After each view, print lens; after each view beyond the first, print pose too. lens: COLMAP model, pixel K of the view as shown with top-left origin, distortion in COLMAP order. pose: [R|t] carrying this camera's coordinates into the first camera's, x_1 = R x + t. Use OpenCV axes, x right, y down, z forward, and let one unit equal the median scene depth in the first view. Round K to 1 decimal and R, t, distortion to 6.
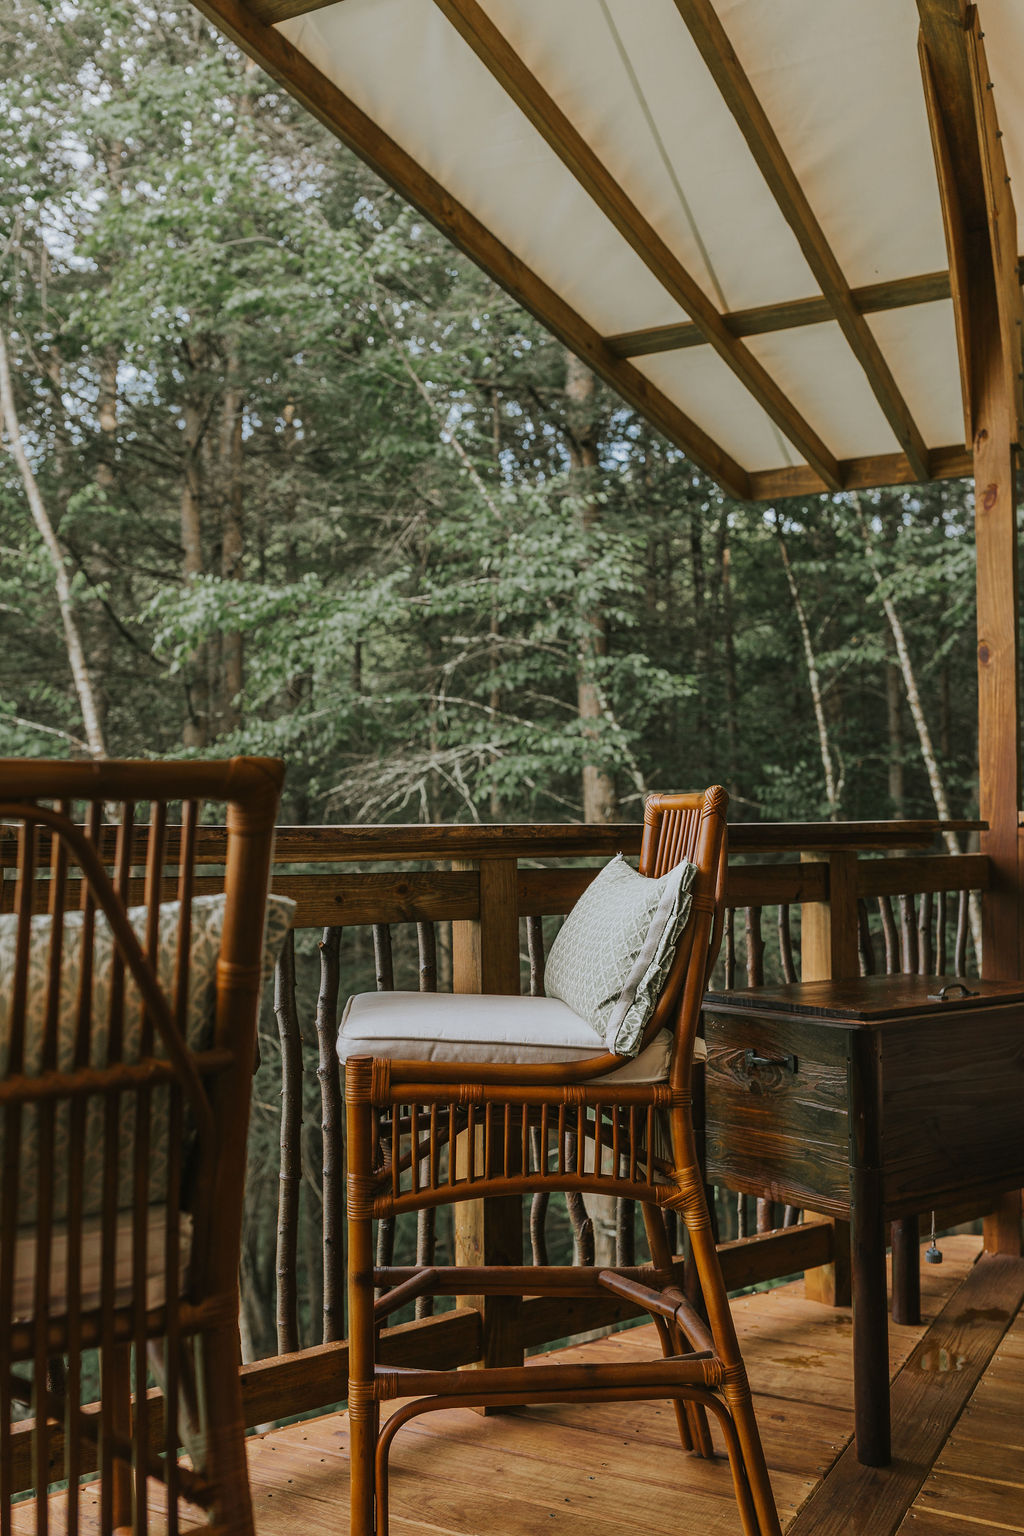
lens RADIAL K [[1459.4, 0, 512.0], [0, 1459.4, 768.0], [0, 0, 1]] dist [0.010499, -0.018591]
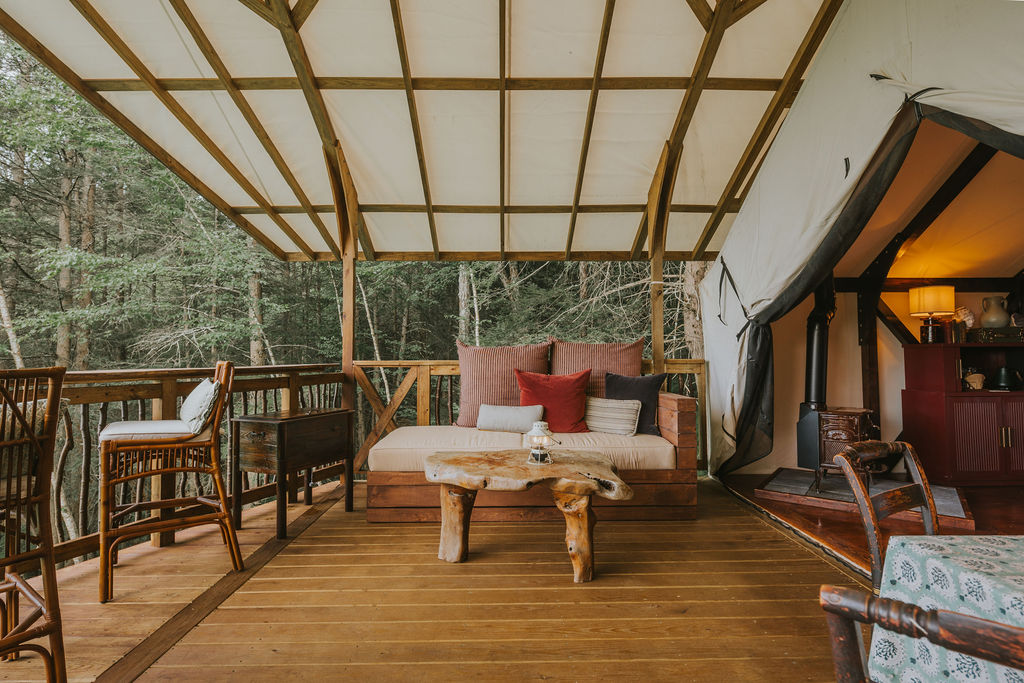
lens RADIAL K [[509.2, 0, 507.5], [0, 509.2, 331.4], [0, 0, 1]] dist [-0.001908, -0.000518]
pose [[0.877054, 0.019554, 0.479994, 0.114678], [-0.016544, 0.999808, -0.010502, -0.050569], [-0.480108, 0.001270, 0.877209, -0.409242]]
